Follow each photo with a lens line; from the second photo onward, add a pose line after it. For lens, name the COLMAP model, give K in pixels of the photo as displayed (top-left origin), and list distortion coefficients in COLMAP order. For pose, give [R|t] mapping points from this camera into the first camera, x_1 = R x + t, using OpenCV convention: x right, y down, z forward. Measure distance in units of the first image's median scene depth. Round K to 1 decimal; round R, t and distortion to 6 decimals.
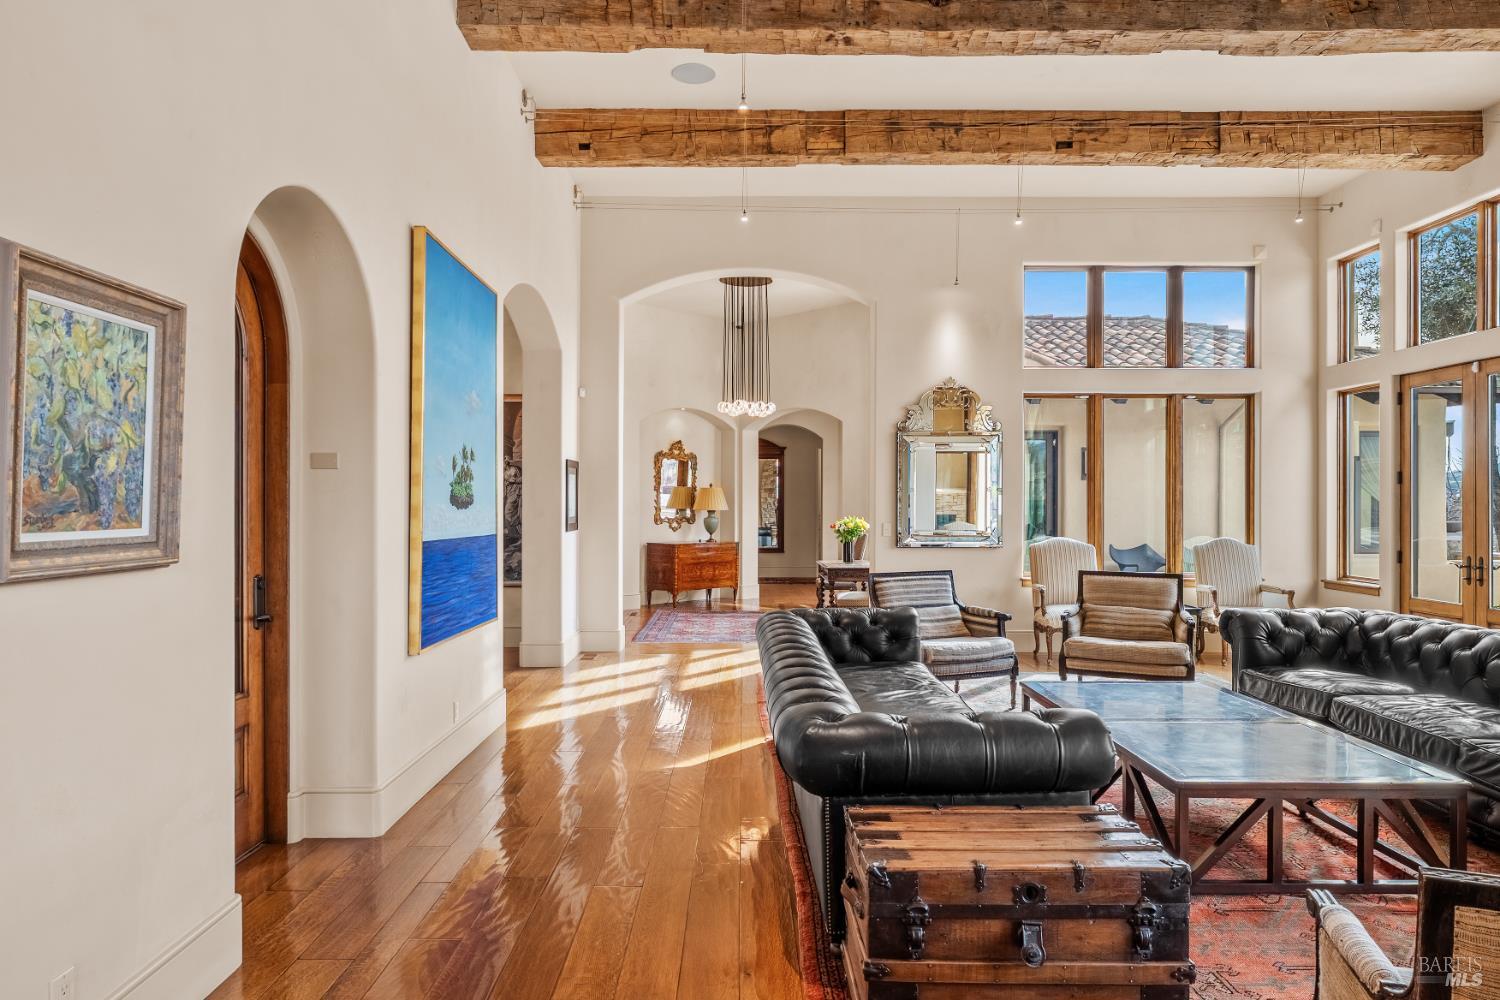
lens RADIAL K [[922.0, 0, 750.0], [0, 922.0, 500.0], [0, 0, 1]] dist [0.005348, 0.000617]
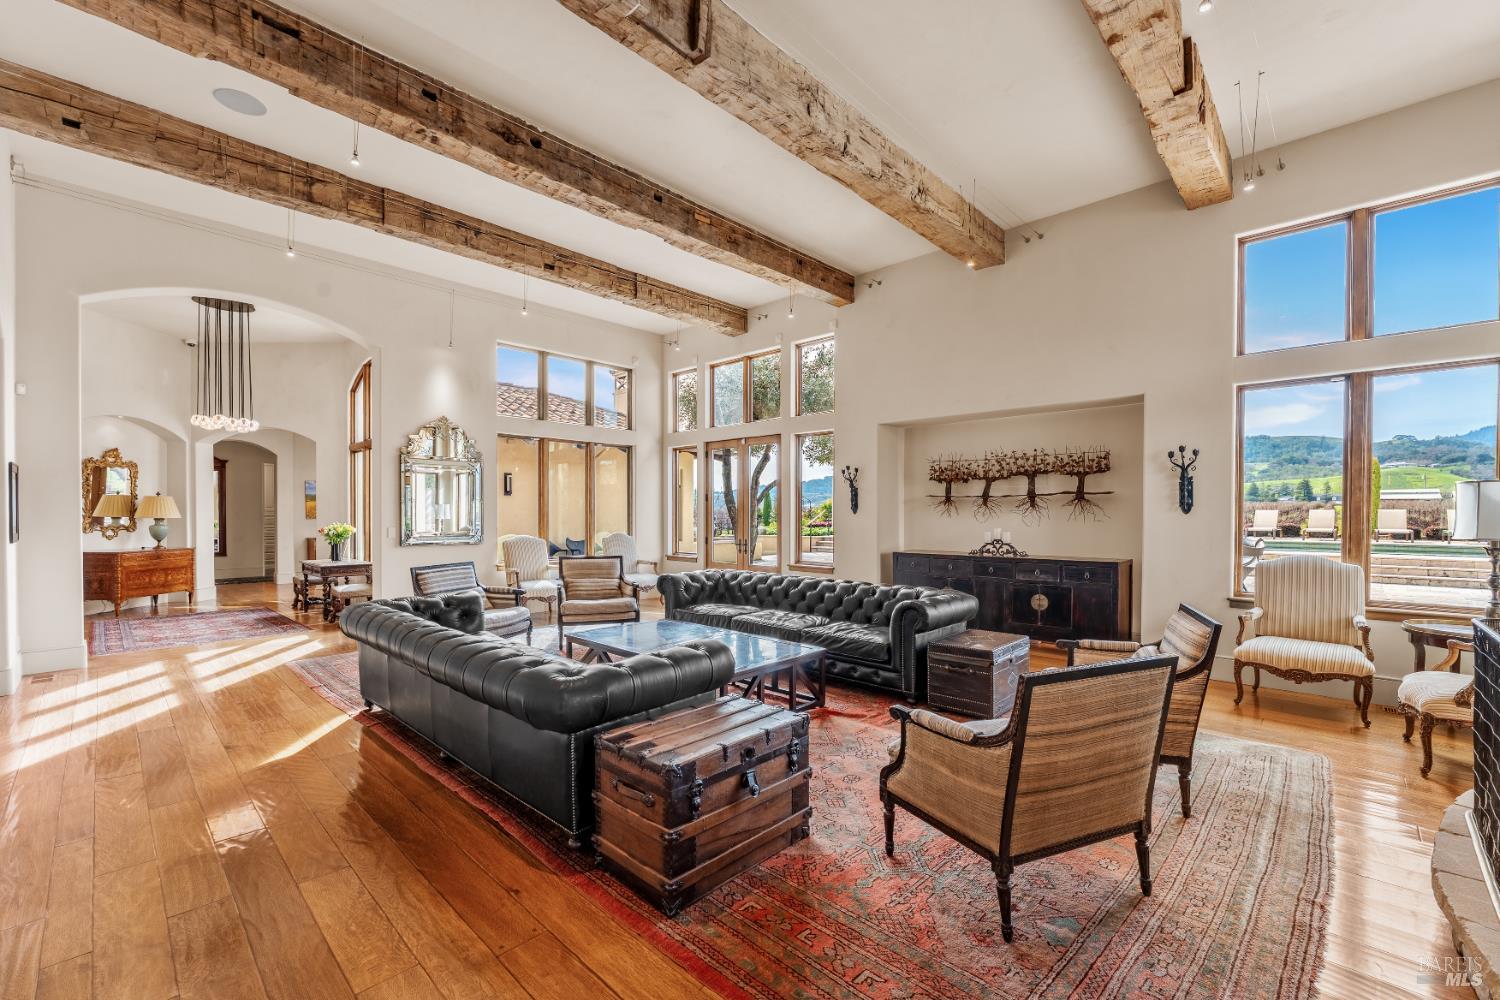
lens RADIAL K [[625.5, 0, 748.8], [0, 625.5, 519.9], [0, 0, 1]] dist [-0.000116, 0.000177]
pose [[0.700362, -0.009851, 0.713720, -0.202313], [-0.002899, 0.999857, 0.016645, -0.000982], [-0.713782, -0.013727, 0.700234, 0.100976]]
